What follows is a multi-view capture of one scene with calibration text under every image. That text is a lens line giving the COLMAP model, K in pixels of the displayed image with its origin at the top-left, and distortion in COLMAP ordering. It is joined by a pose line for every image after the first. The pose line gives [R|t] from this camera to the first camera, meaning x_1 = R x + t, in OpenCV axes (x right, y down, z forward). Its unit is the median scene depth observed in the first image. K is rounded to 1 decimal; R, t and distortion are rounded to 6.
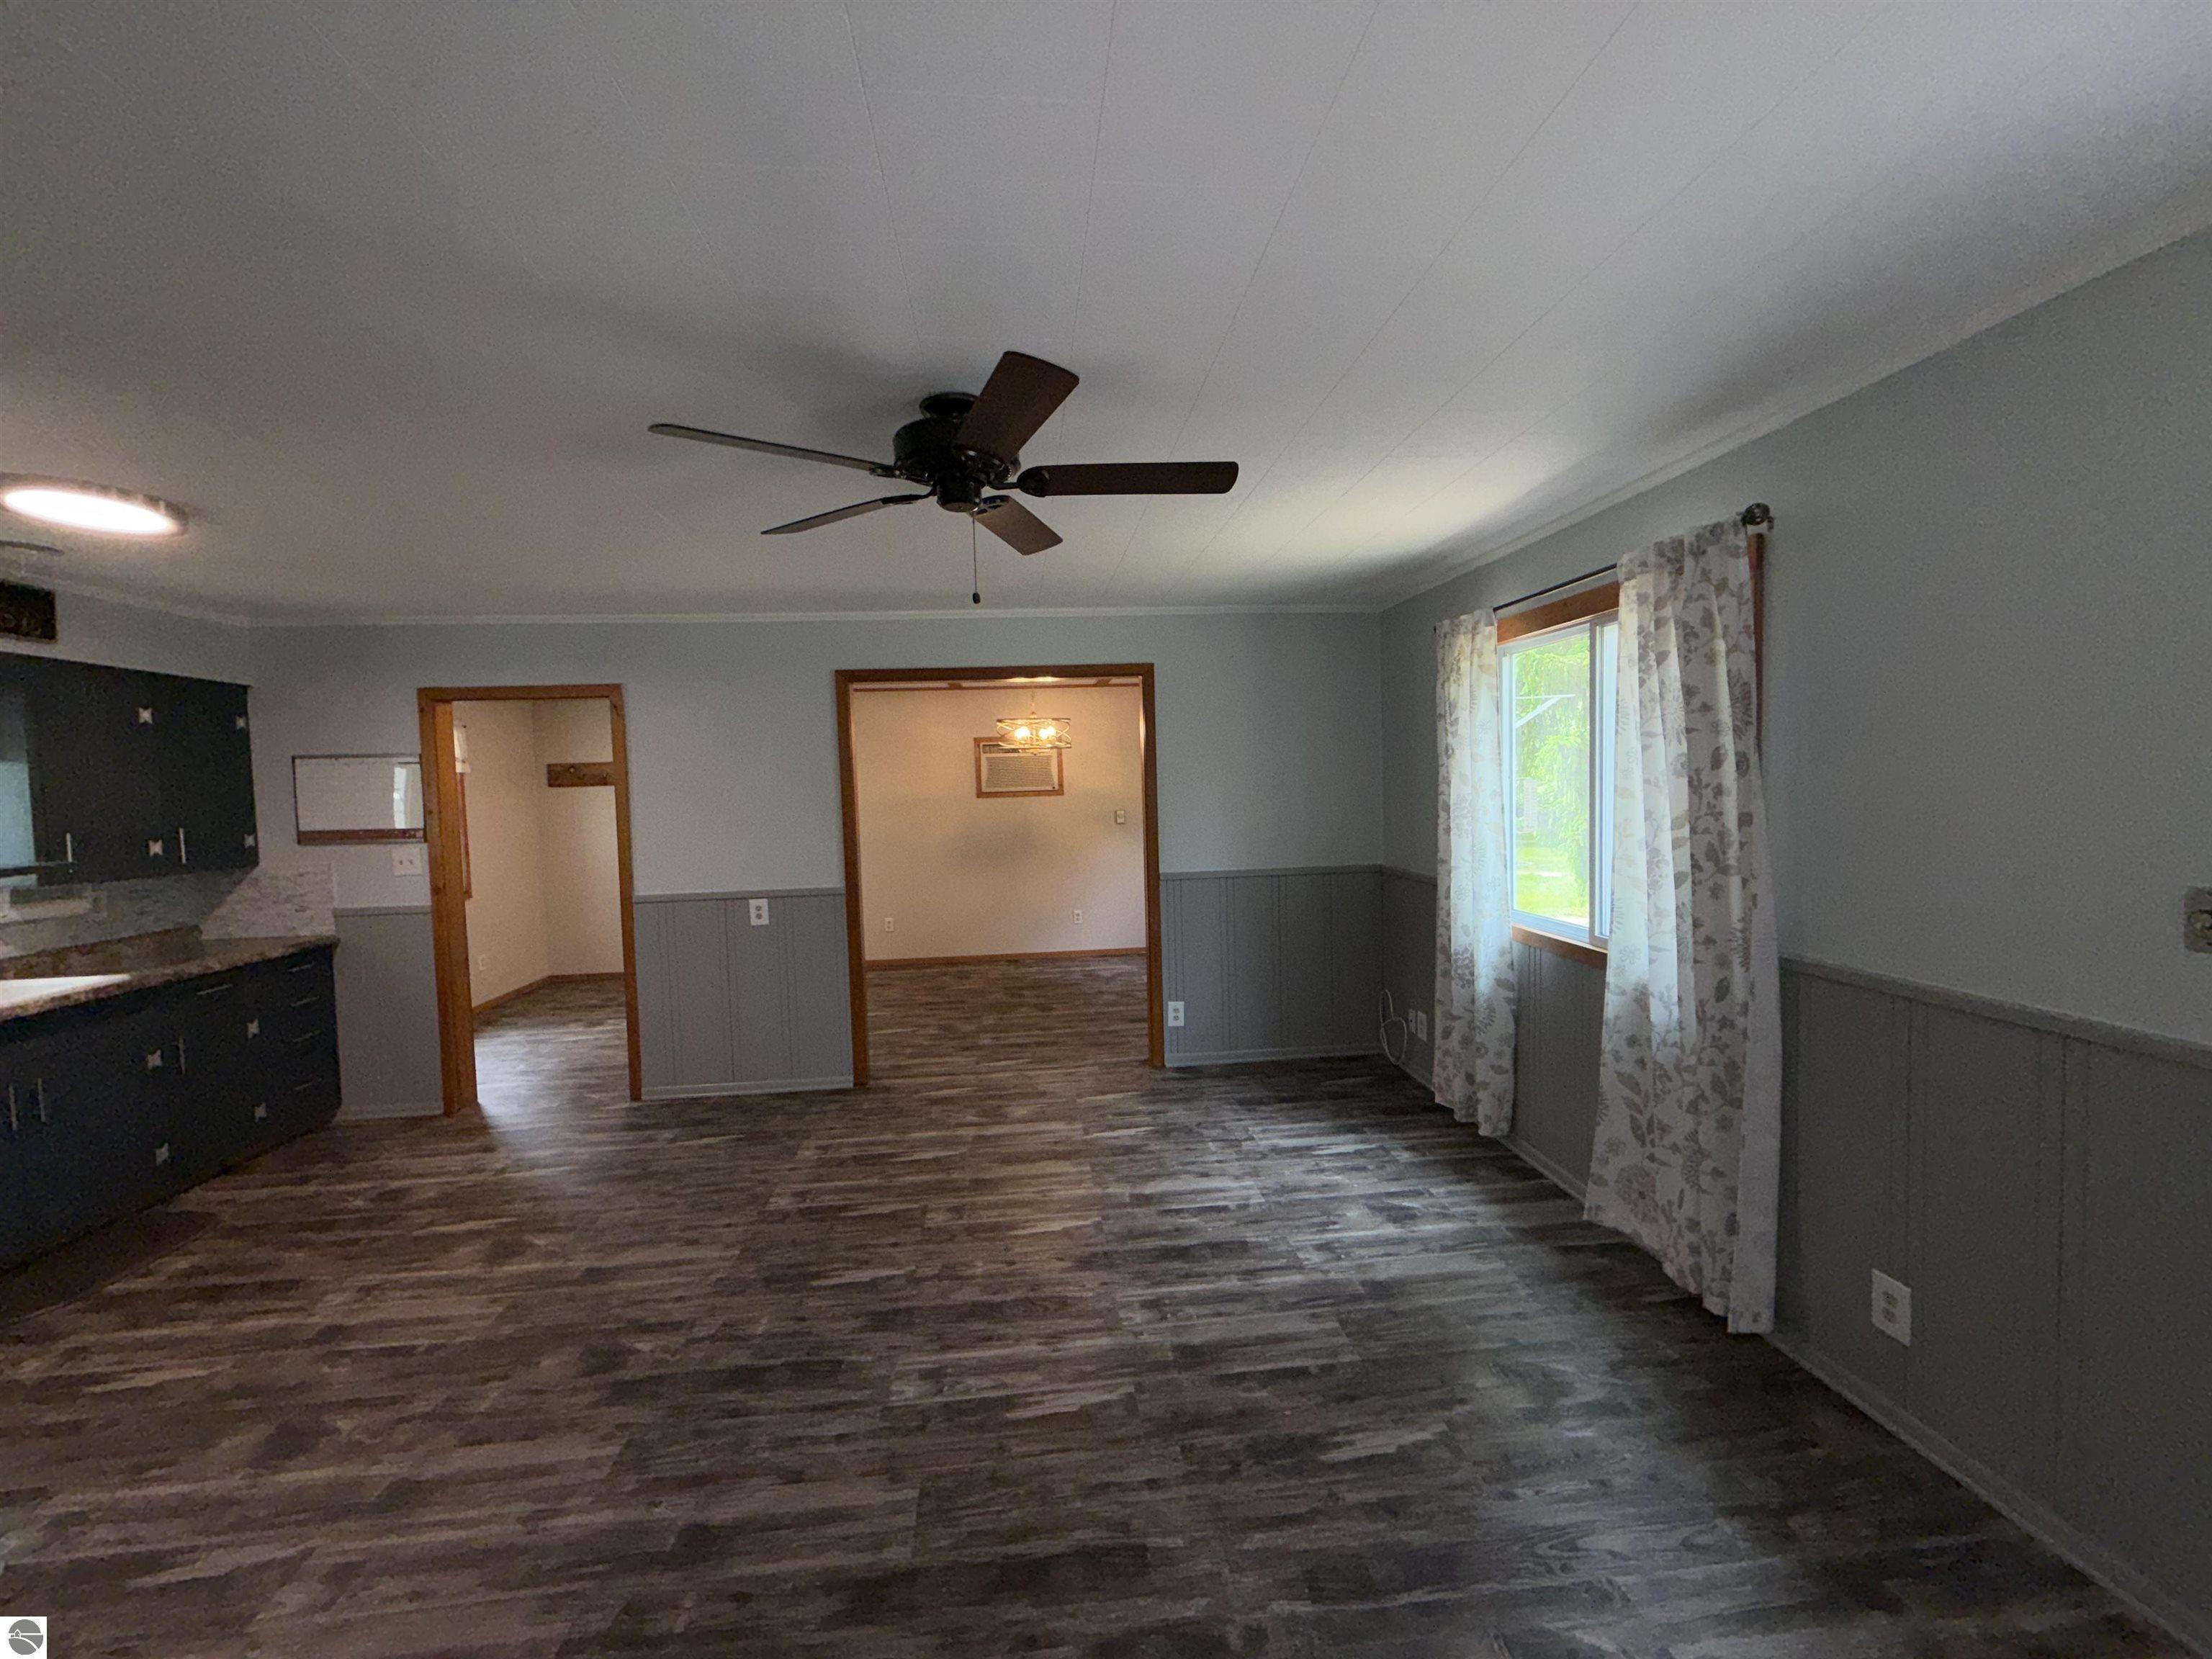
lens RADIAL K [[878.3, 0, 1106.8], [0, 878.3, 822.8], [0, 0, 1]] dist [-0.000038, -0.000340]
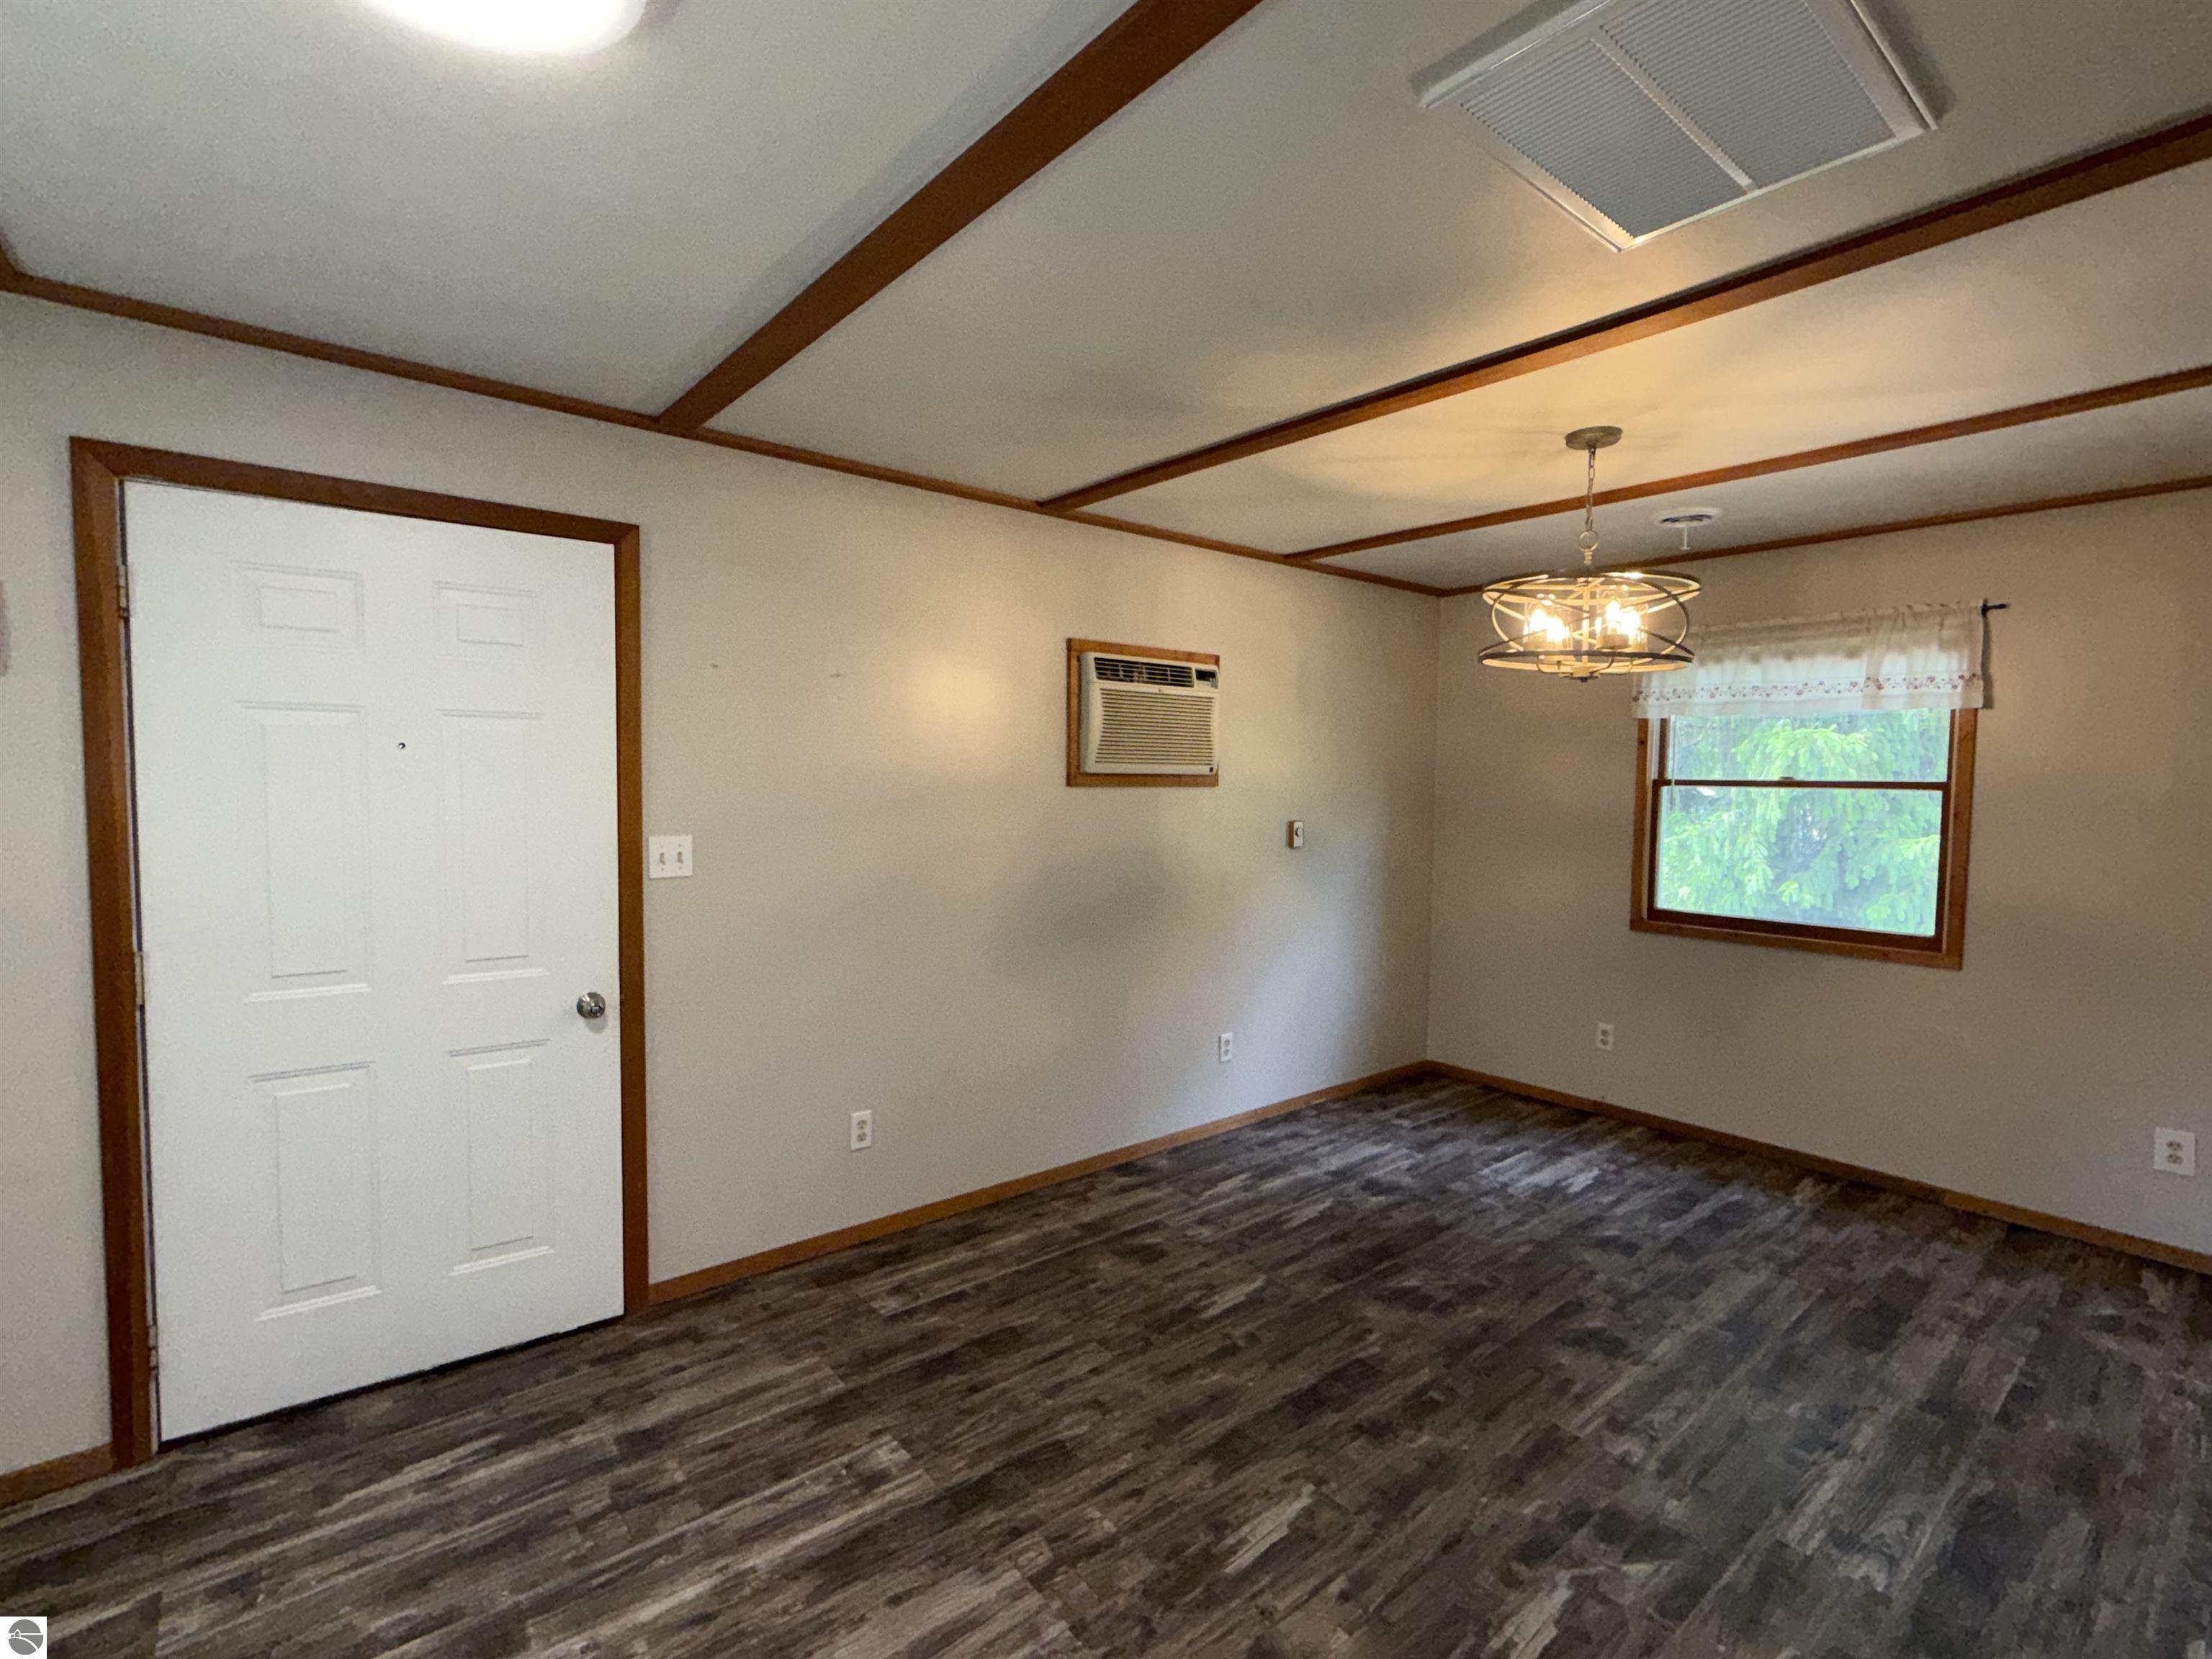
lens RADIAL K [[1013.6, 0, 1103.6], [0, 1013.6, 834.6], [0, 0, 1]] dist [0.000060, 0.000032]
pose [[0.834419, 0.006178, 0.551096, -0.878687], [-0.009606, 0.999948, 0.003335, -0.016574], [-0.551047, -0.008077, 0.834435, 1.331326]]
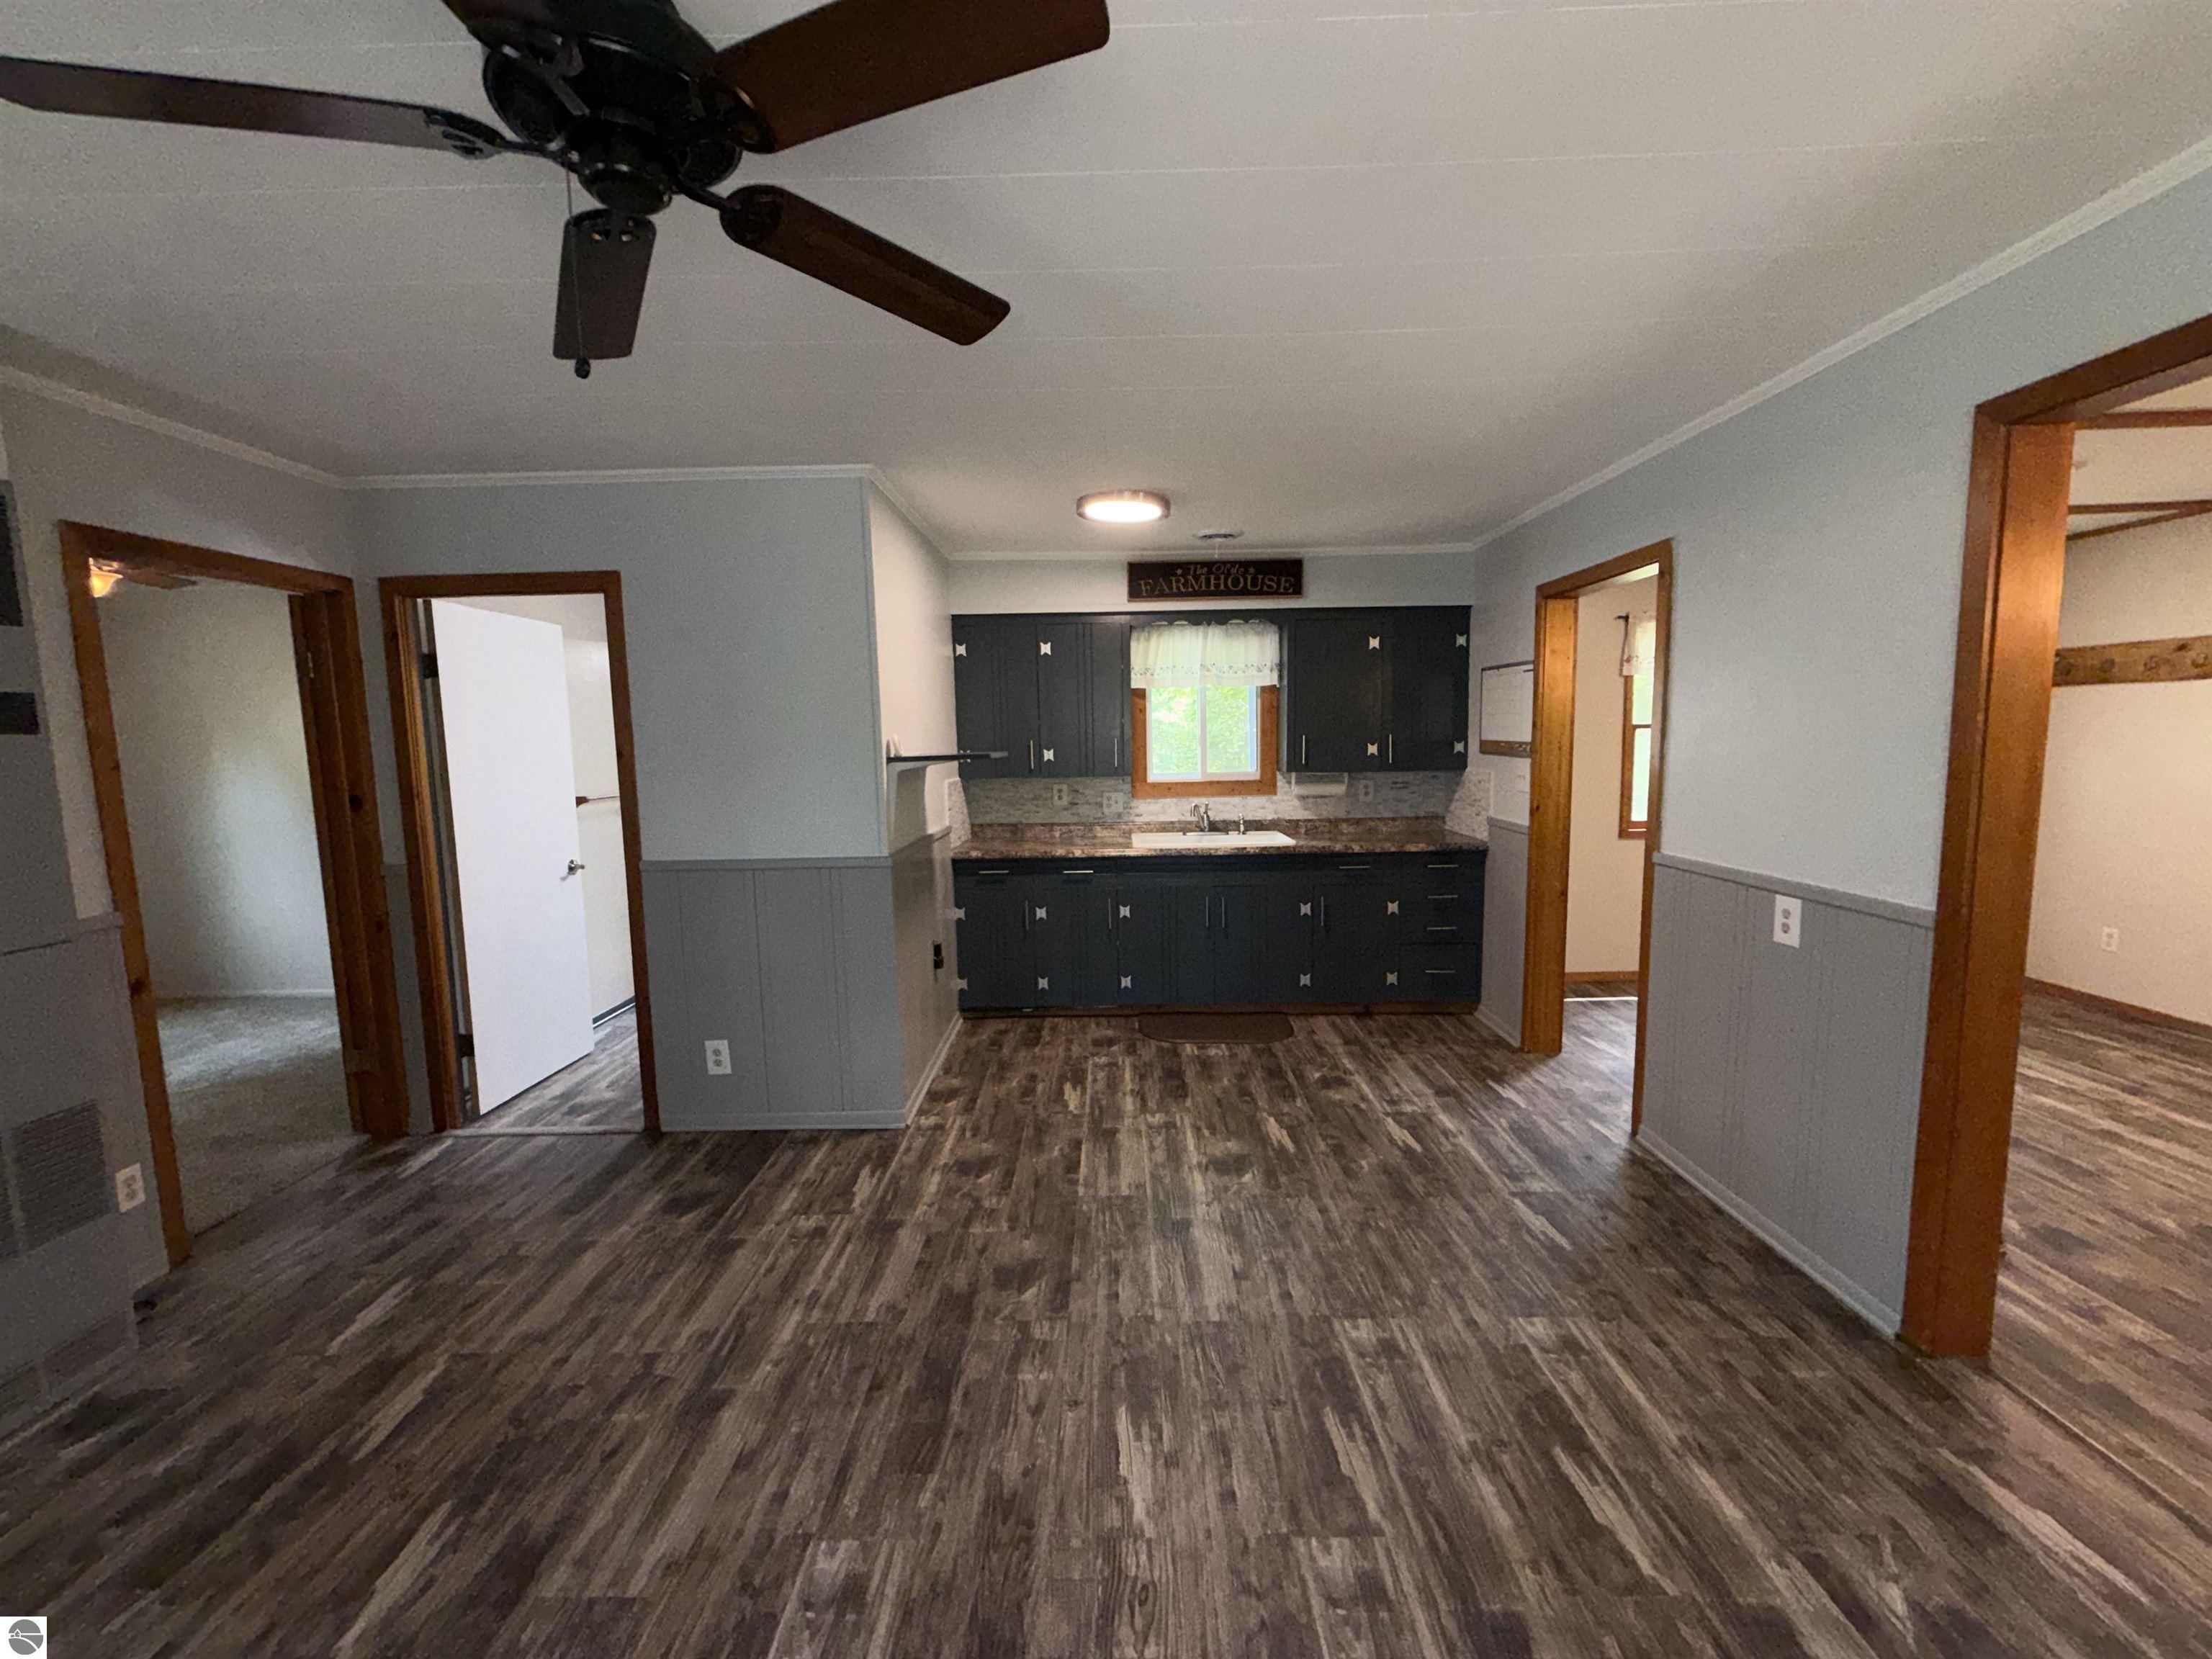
lens RADIAL K [[878.3, 0, 1101.7], [0, 878.3, 827.6], [0, 0, 1]] dist [-0.000038, -0.000340]
pose [[-0.118958, 0.135233, -0.983647, 0.240423], [-0.020553, 0.990134, 0.138610, -0.029623], [0.992687, 0.036706, -0.115005, 0.838001]]
